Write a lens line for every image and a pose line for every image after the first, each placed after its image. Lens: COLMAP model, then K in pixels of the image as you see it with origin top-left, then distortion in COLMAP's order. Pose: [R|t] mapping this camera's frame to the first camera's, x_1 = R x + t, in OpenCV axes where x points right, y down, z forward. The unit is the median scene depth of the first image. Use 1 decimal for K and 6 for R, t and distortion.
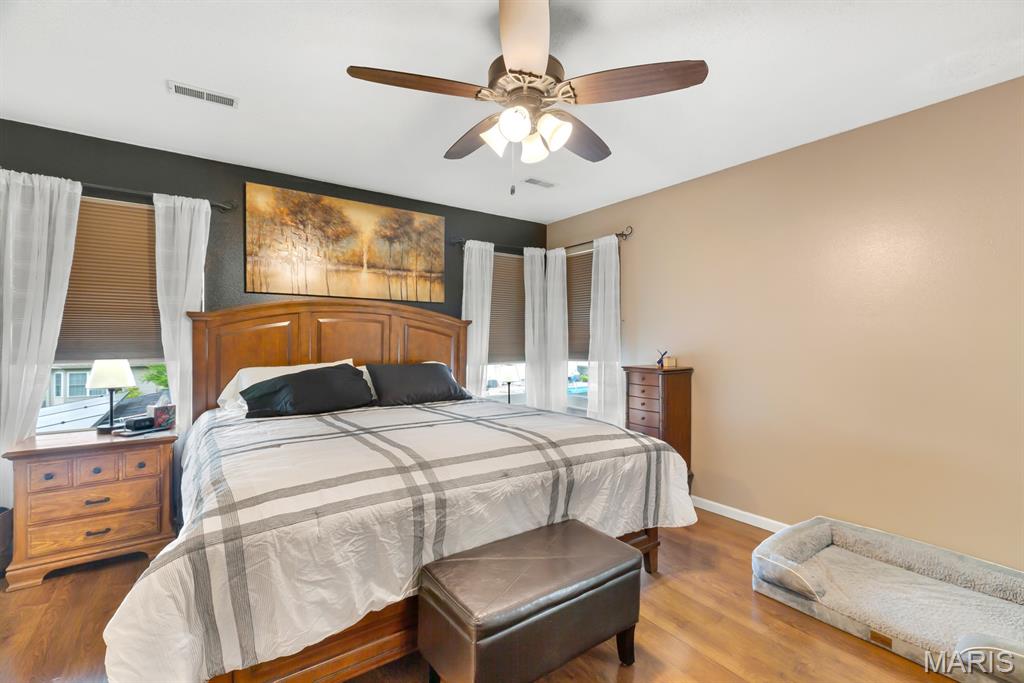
lens RADIAL K [[456.8, 0, 511.4], [0, 456.8, 344.2], [0, 0, 1]] dist [0.001355, 0.001153]
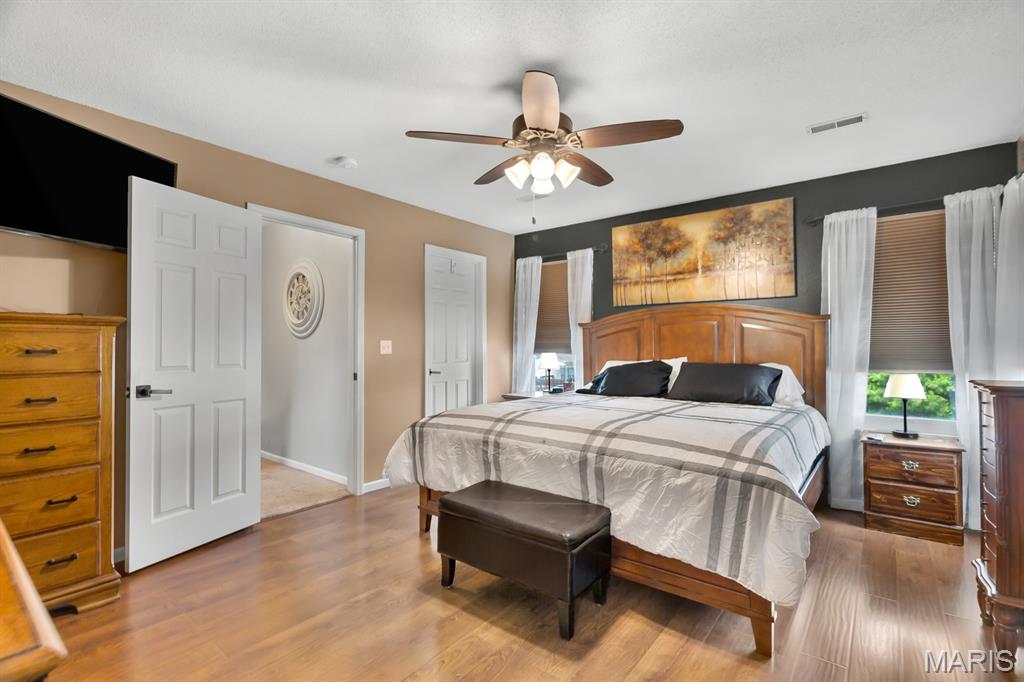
lens RADIAL K [[470.2, 0, 518.2], [0, 470.2, 339.2], [0, 0, 1]] dist [-0.001169, -0.000204]
pose [[0.279495, -0.015954, -0.960015, 0.696751], [-0.007179, 0.999799, -0.018705, 0.014106], [0.960120, 0.012120, 0.279324, 0.318056]]
